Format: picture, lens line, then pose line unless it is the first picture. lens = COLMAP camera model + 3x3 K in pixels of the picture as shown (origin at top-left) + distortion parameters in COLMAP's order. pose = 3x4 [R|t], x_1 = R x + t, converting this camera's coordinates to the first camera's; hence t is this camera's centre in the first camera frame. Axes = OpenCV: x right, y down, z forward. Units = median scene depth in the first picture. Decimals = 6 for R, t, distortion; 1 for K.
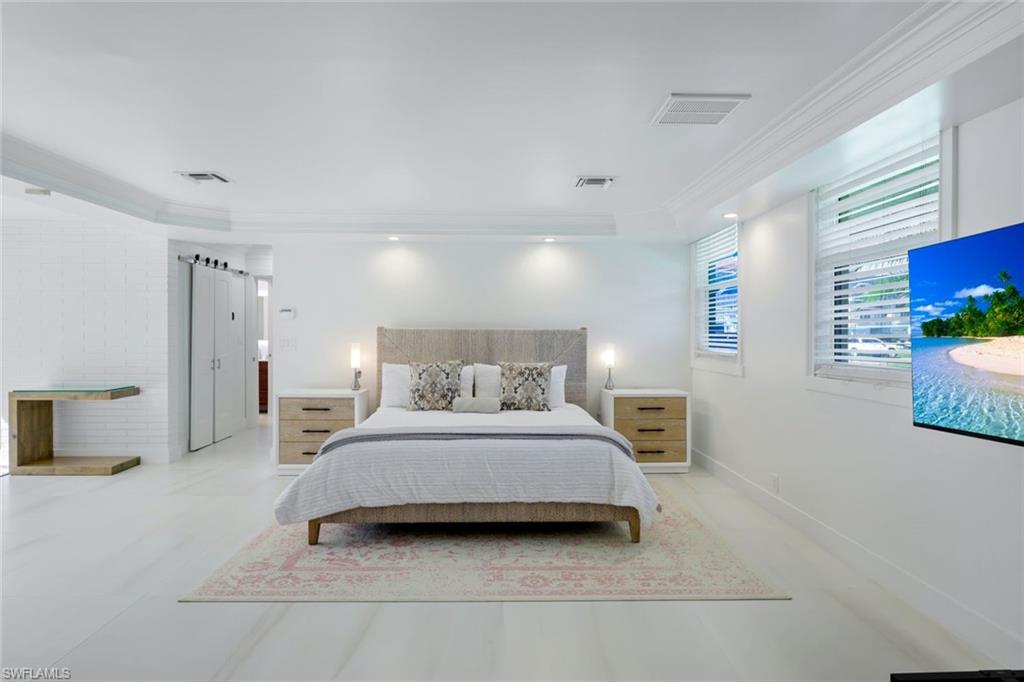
lens RADIAL K [[601.1, 0, 511.8], [0, 601.1, 340.3], [0, 0, 1]] dist [0.000057, 0.000770]
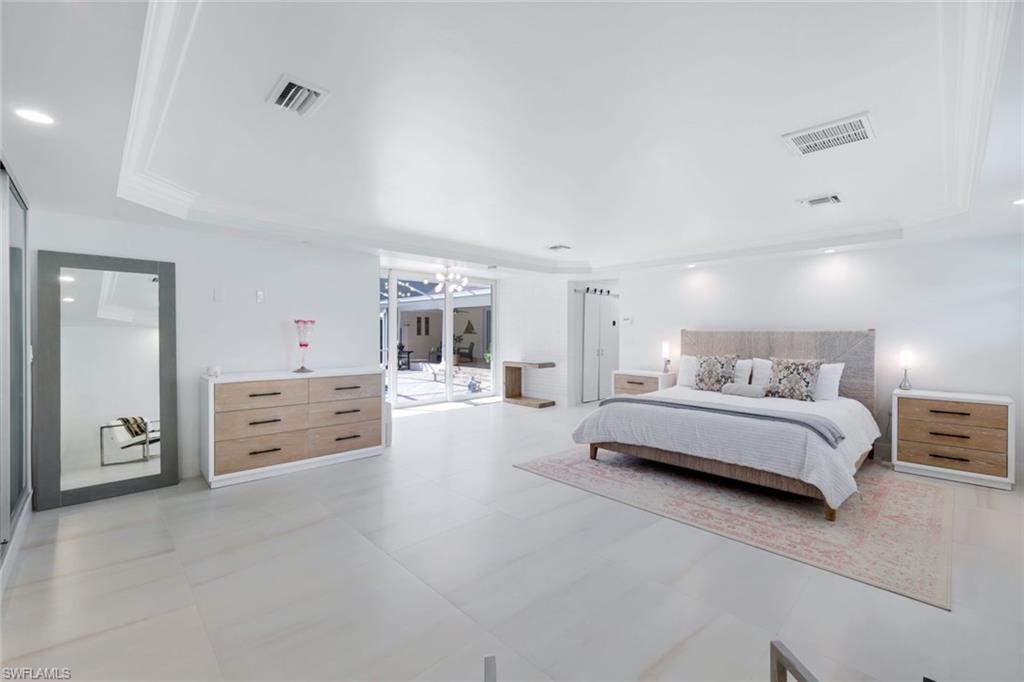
lens RADIAL K [[449.3, 0, 511.8], [0, 449.3, 340.7], [0, 0, 1]] dist [0.000852, -0.000179]
pose [[0.658041, 0.012860, -0.752873, 0.332095], [-0.011934, 0.999907, 0.006648, 0.002202], [0.752888, 0.004610, 0.658133, 0.000168]]
